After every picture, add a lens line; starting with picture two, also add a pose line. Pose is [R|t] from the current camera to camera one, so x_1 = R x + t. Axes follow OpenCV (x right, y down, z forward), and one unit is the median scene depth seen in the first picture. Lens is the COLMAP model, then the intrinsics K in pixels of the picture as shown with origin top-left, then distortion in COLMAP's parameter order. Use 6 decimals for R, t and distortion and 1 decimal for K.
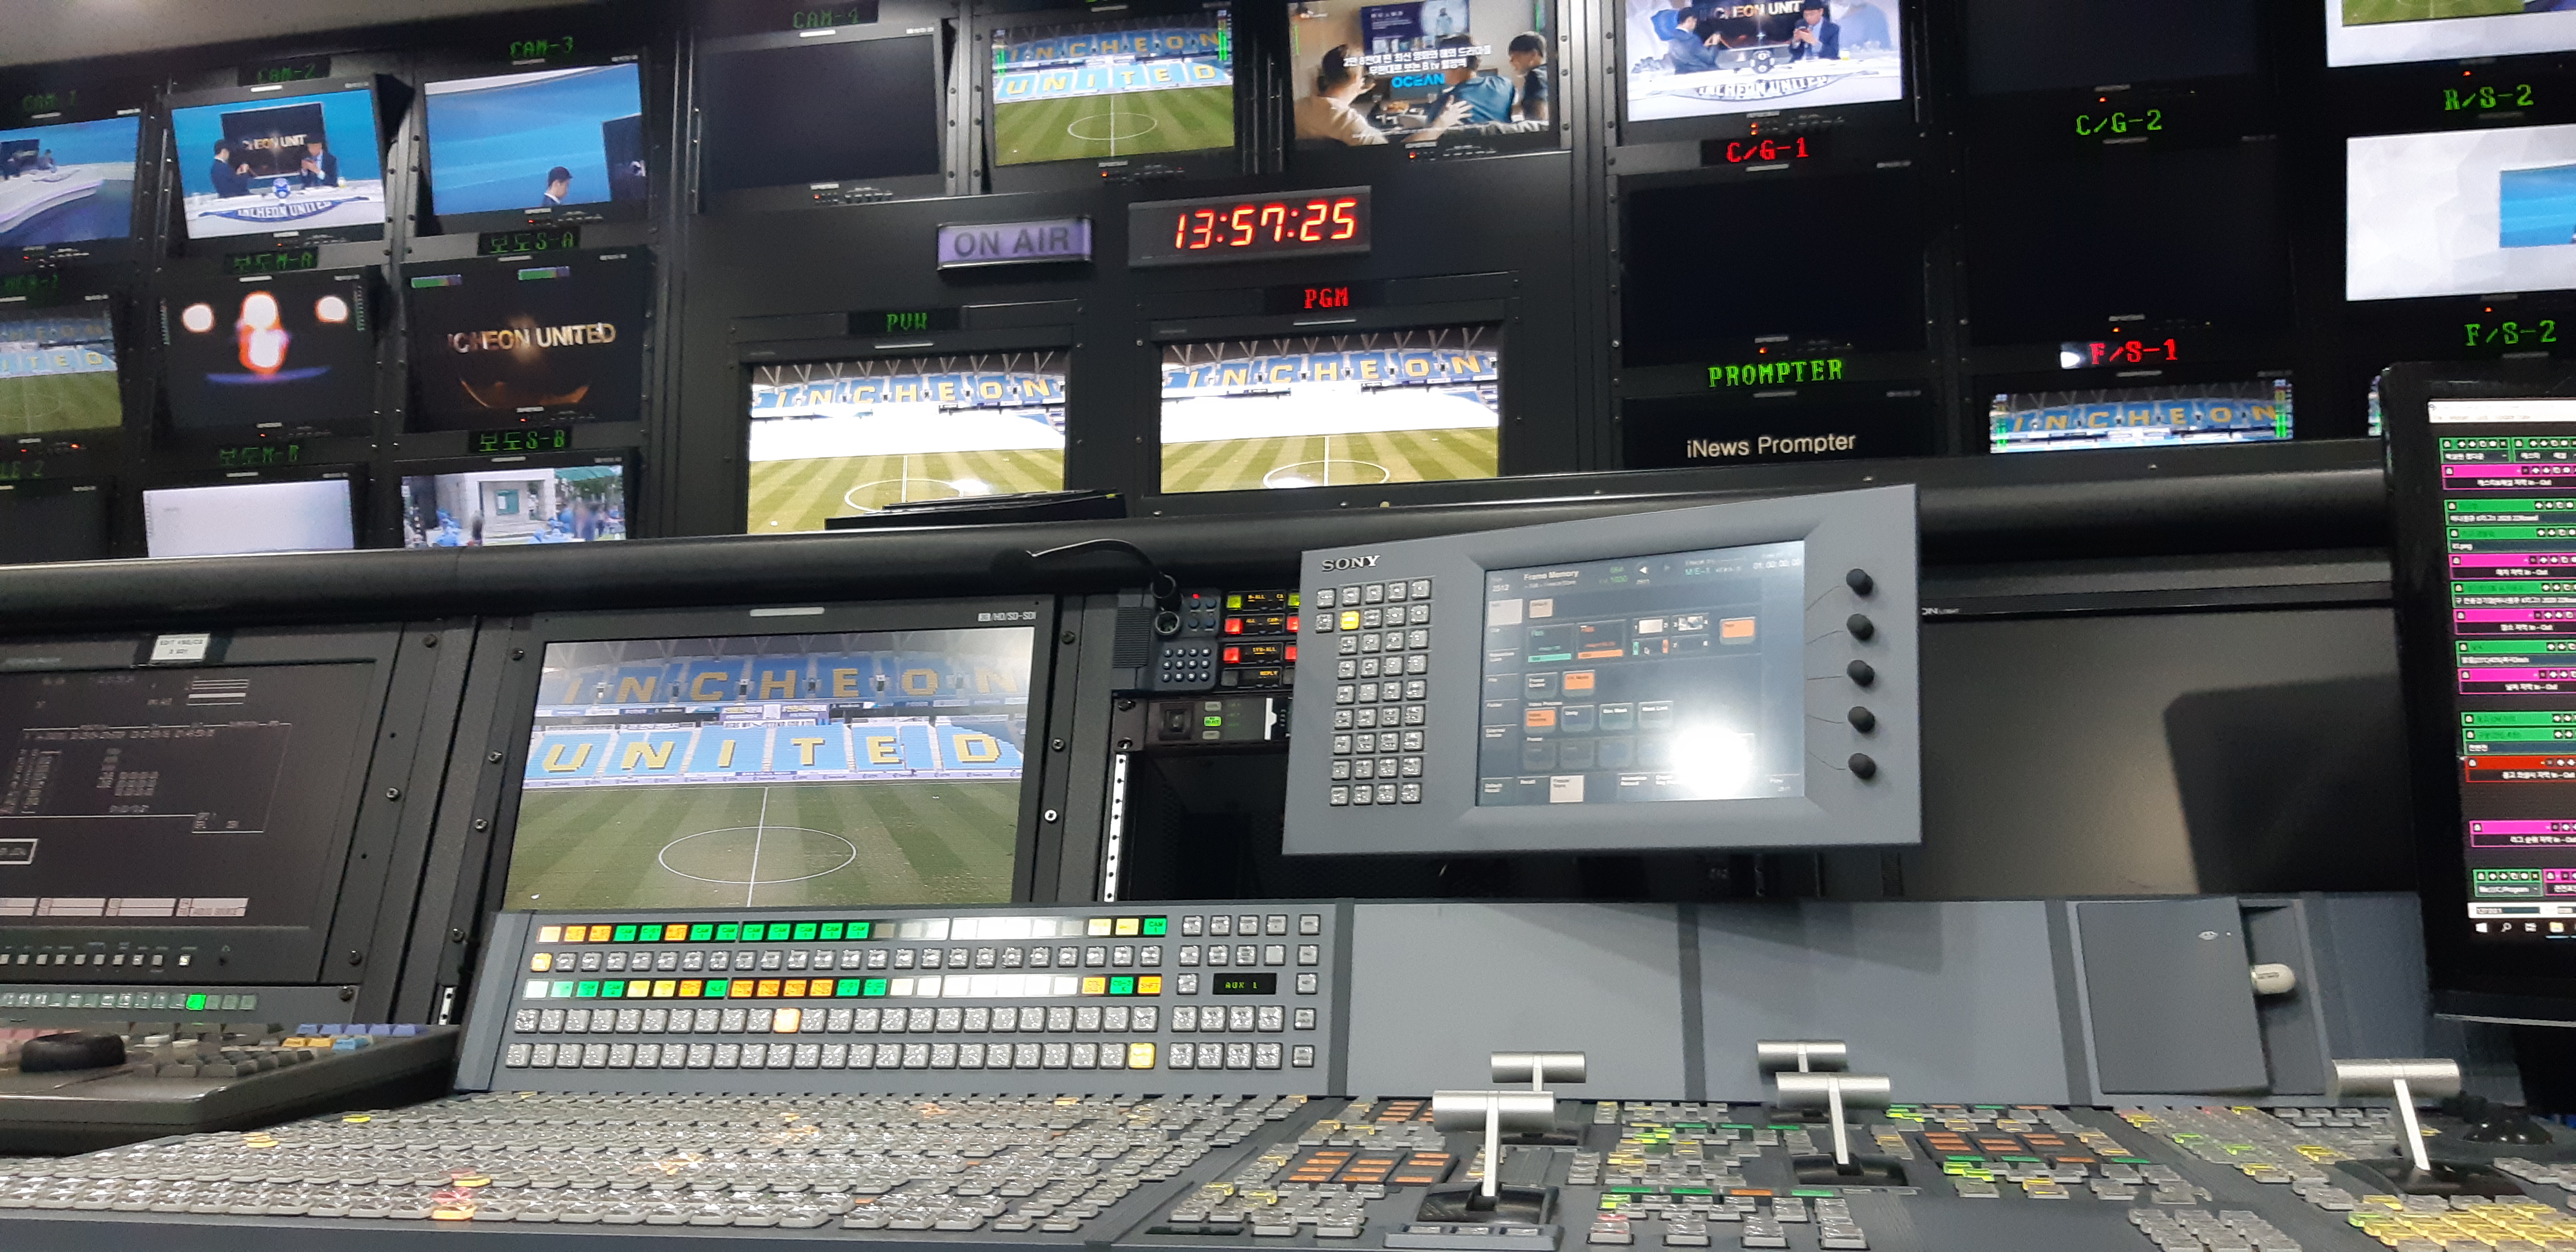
lens RADIAL K [[2048.2, 0, 1288.0], [0, 2048.2, 626.0], [0, 0, 1]] dist [0.034193, -0.086396]
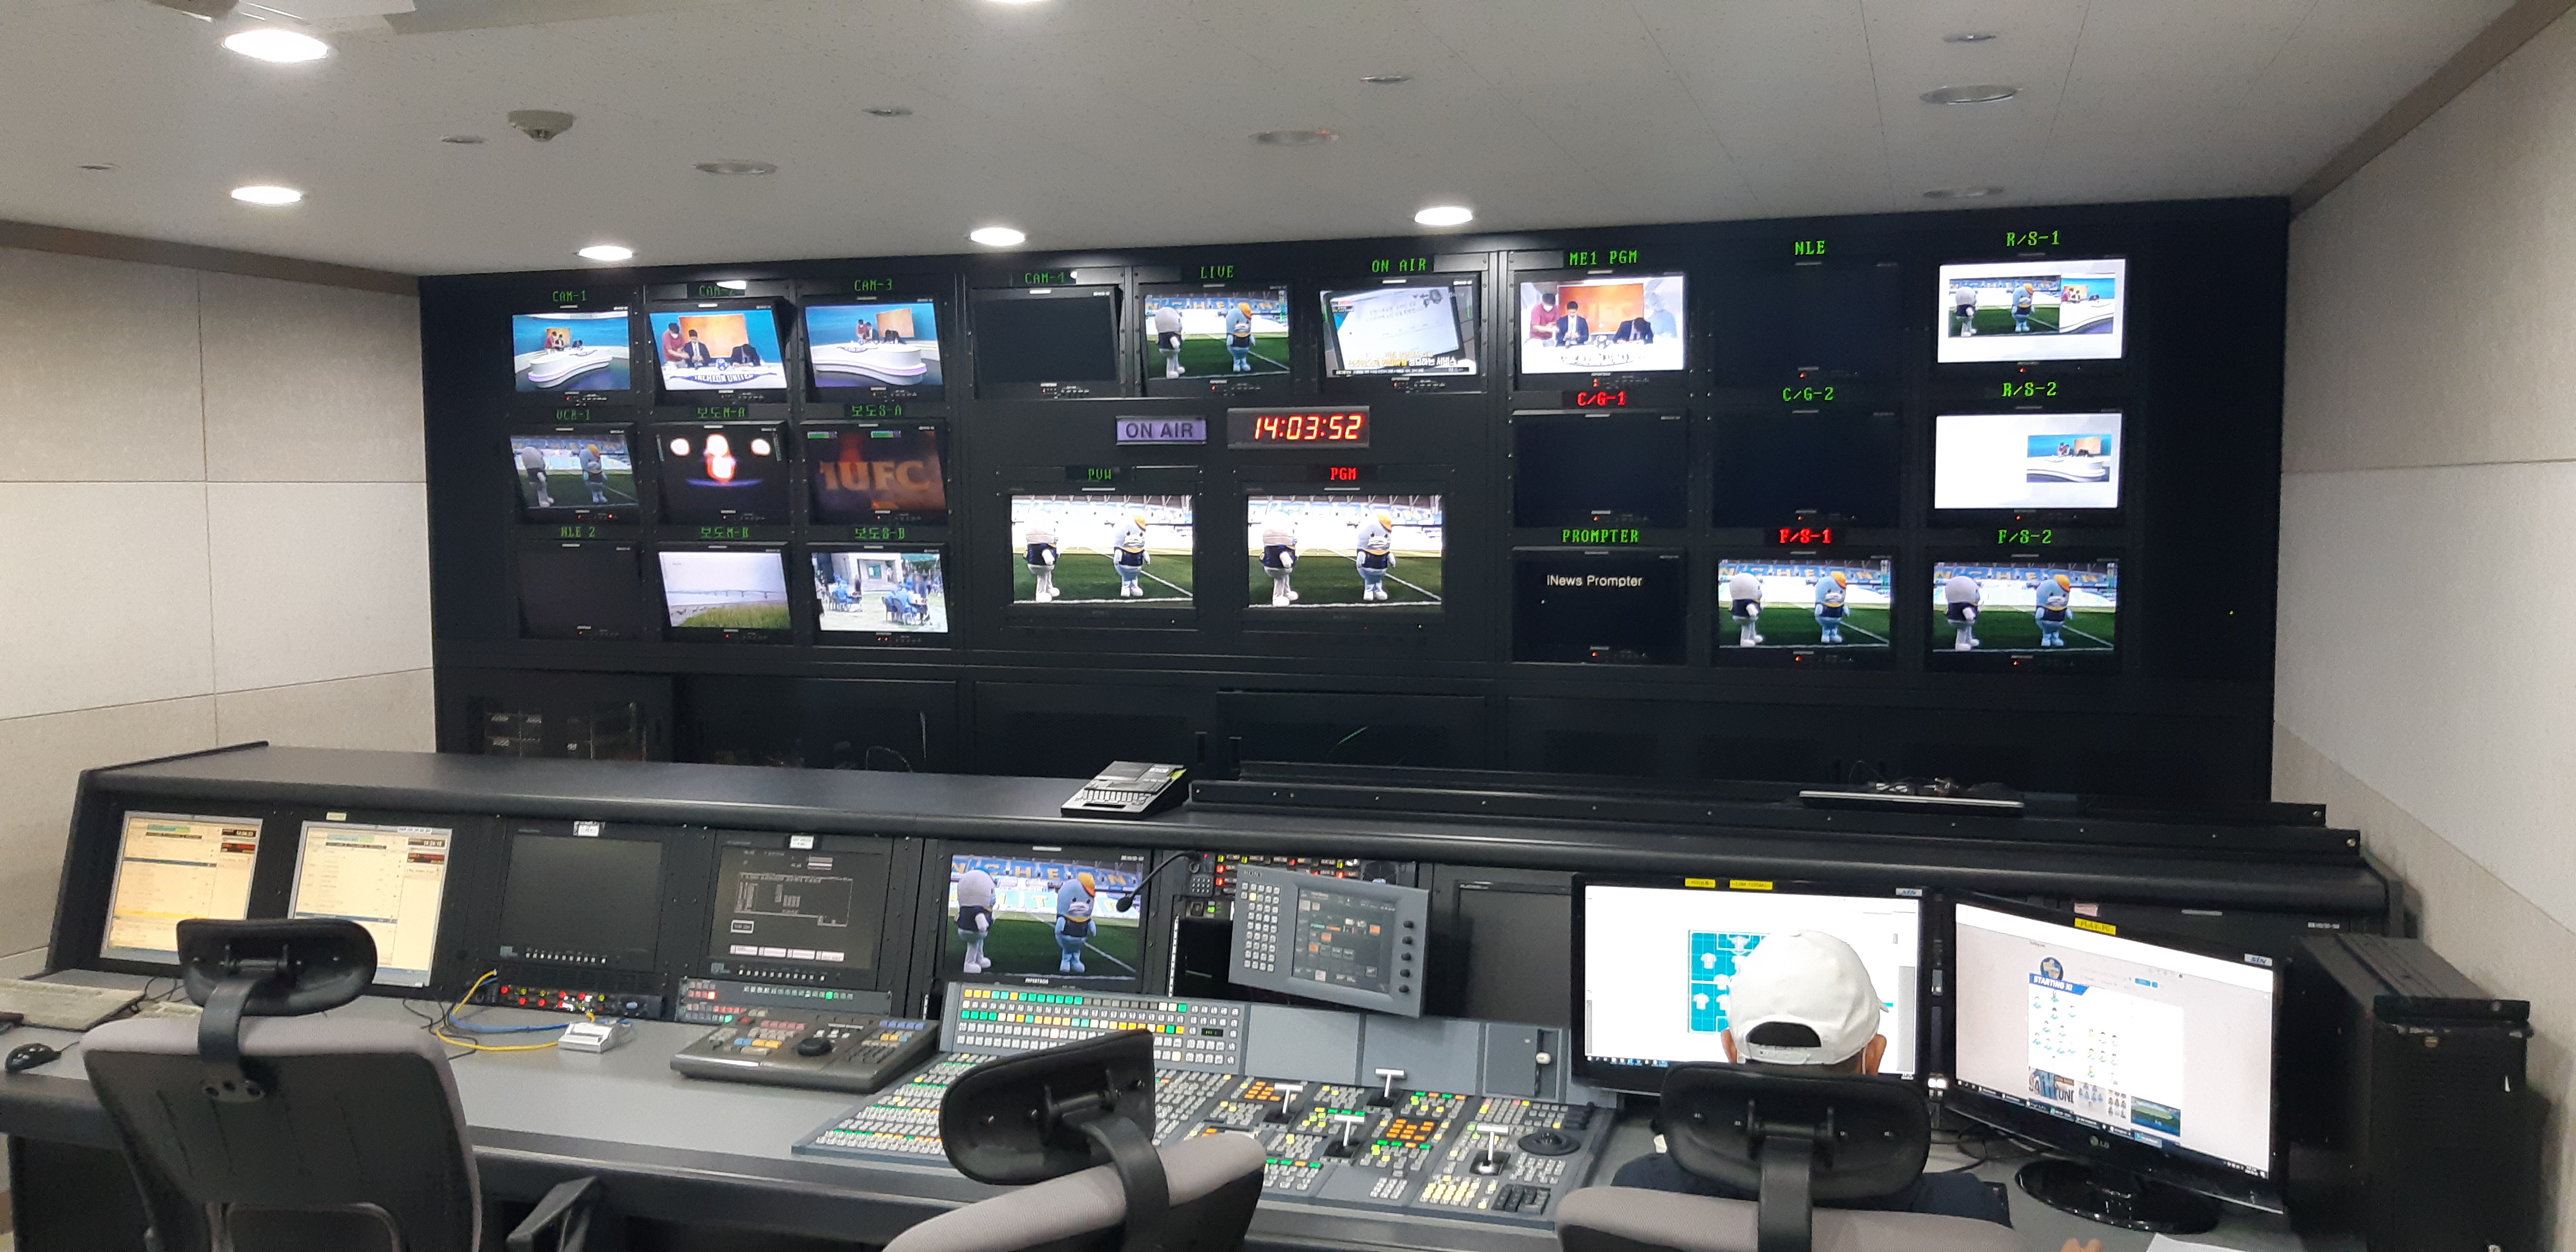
lens RADIAL K [[2057.5, 0, 1288.0], [0, 2057.5, 626.0], [0, 0, 1]] dist [0.100627, -0.000597]
pose [[0.993532, 0.006590, -0.113360, 0.174587], [0.018778, 0.975033, 0.221263, -0.435021], [0.111988, -0.221961, 0.968603, -0.708026]]
